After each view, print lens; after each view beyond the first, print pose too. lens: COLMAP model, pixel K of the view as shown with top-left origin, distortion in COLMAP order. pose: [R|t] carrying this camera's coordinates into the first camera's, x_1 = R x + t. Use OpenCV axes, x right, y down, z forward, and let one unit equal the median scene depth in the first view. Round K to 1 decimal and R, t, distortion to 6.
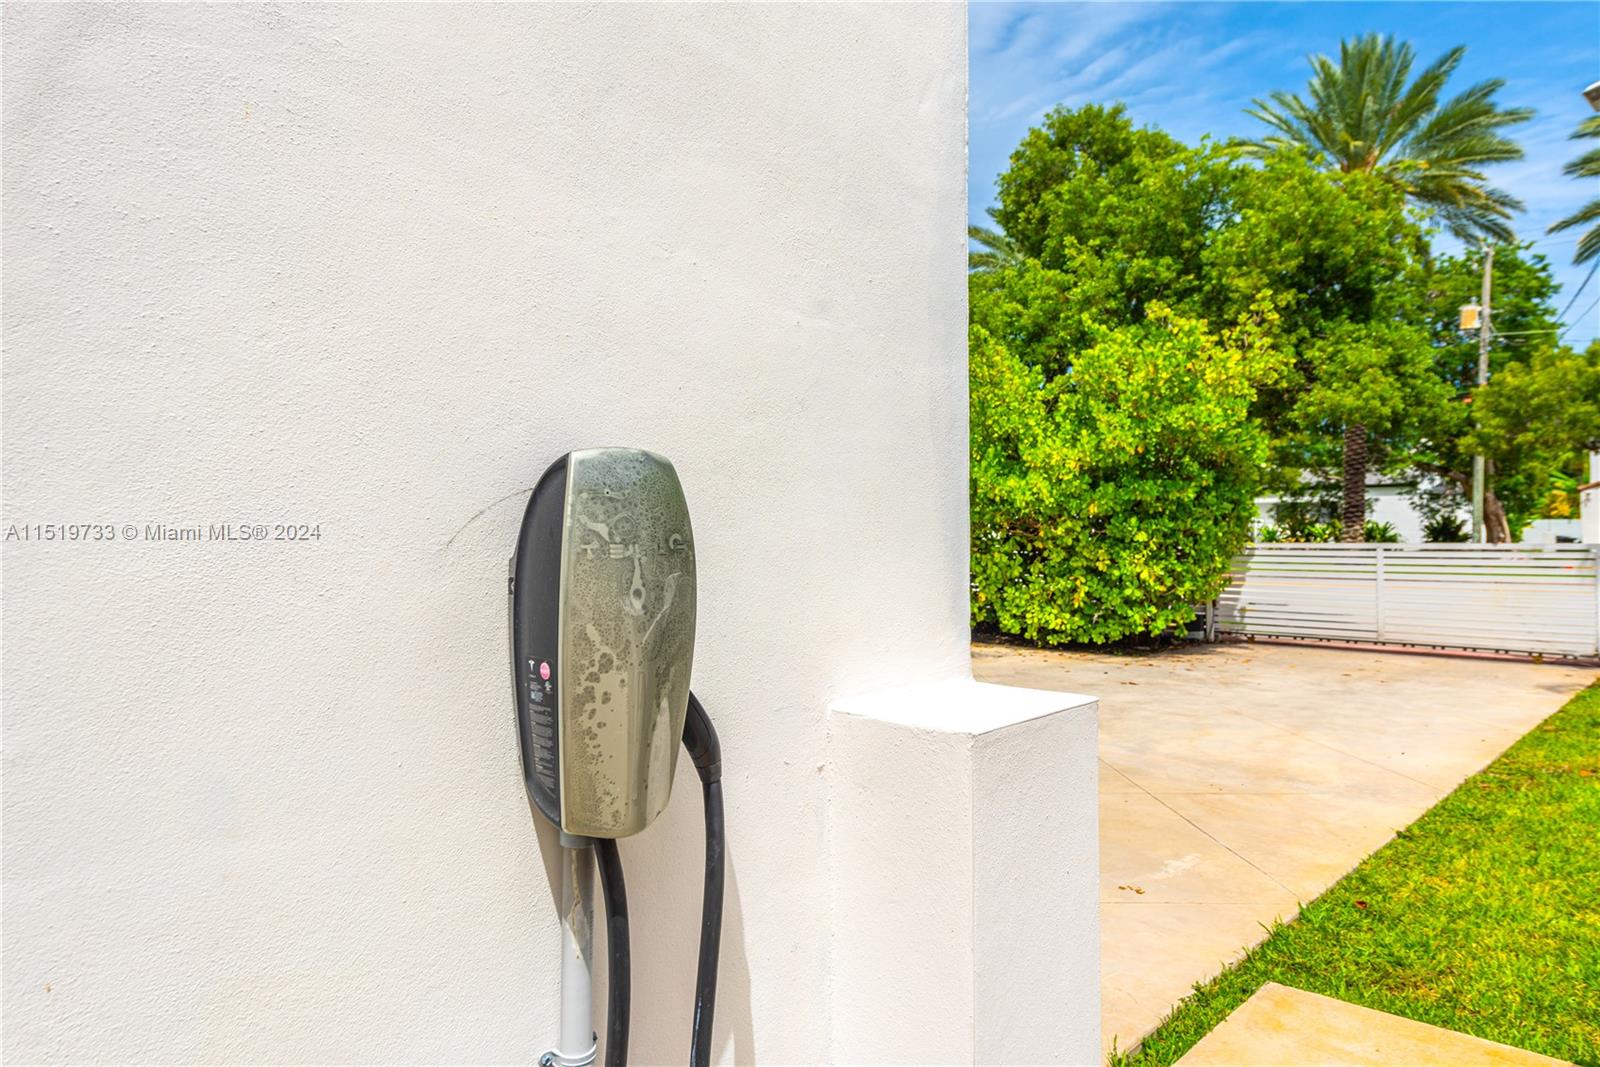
lens RADIAL K [[980.6, 0, 799.3], [0, 980.6, 445.0], [0, 0, 1]] dist [0.002057, 0.004137]
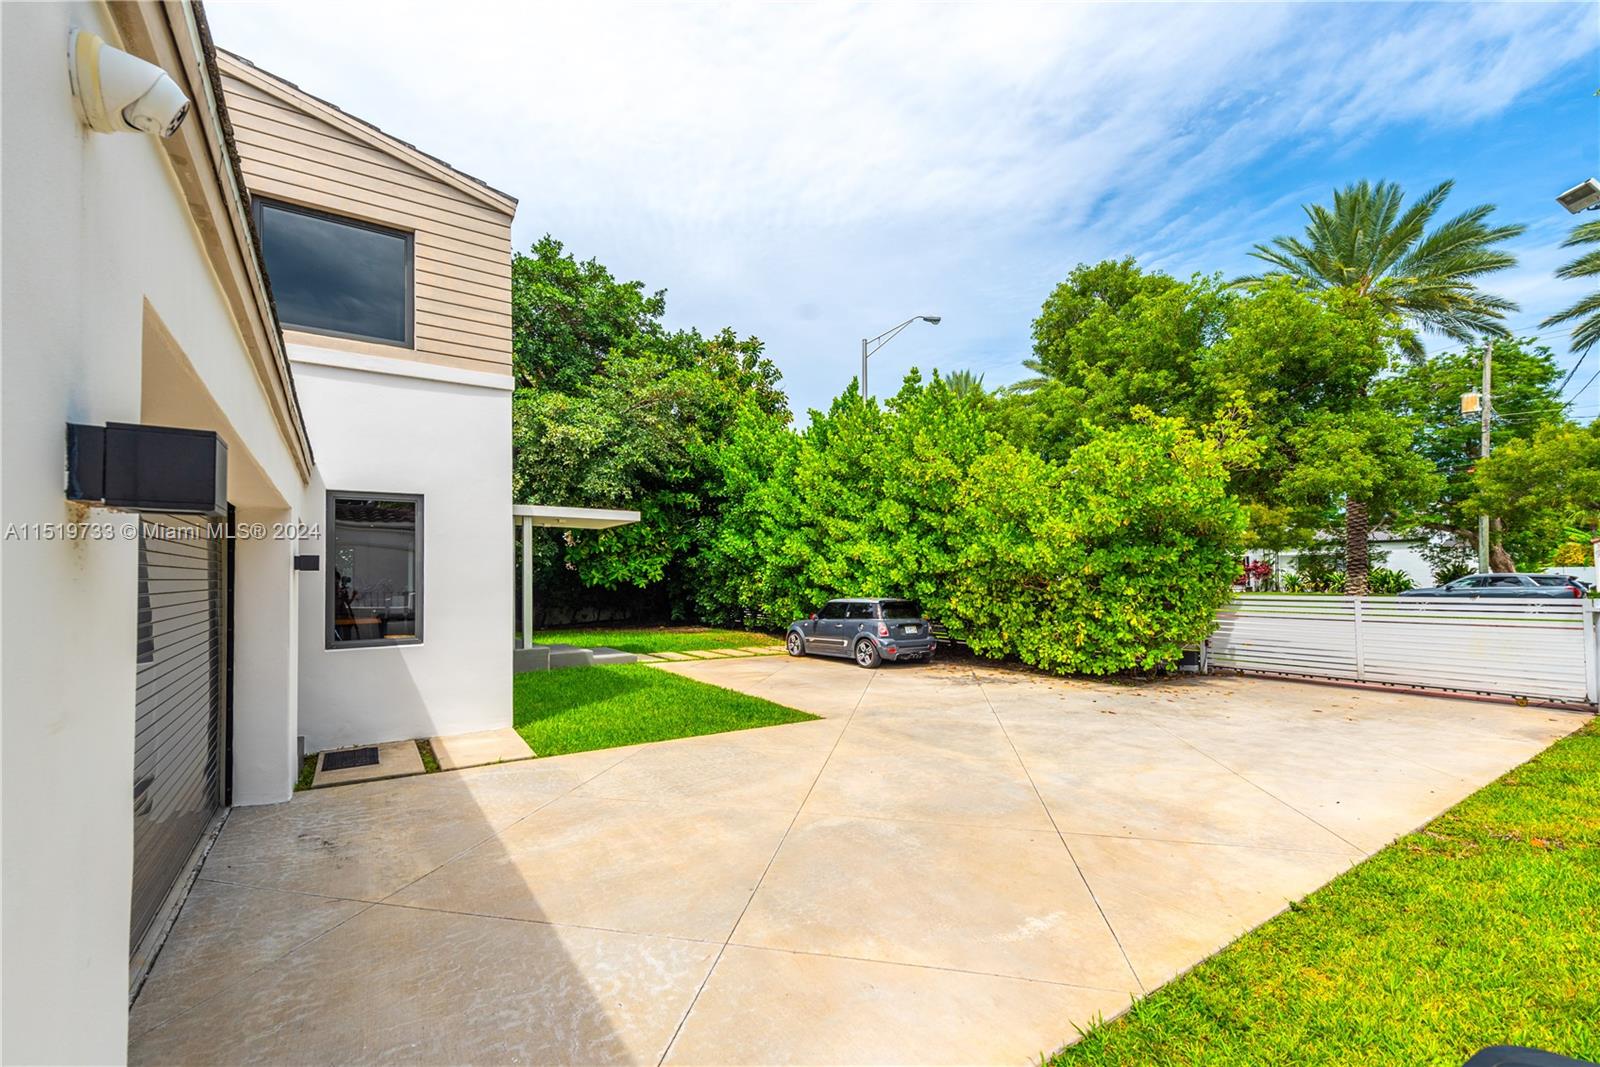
lens RADIAL K [[640.8, 0, 792.1], [0, 640.8, 510.5], [0, 0, 1]] dist [0.003654, 0.000104]
pose [[0.973959, -0.025868, -0.225242, 0.086568], [0.022867, 0.999612, -0.015921, -0.005634], [0.225566, 0.010356, 0.974173, 0.073718]]
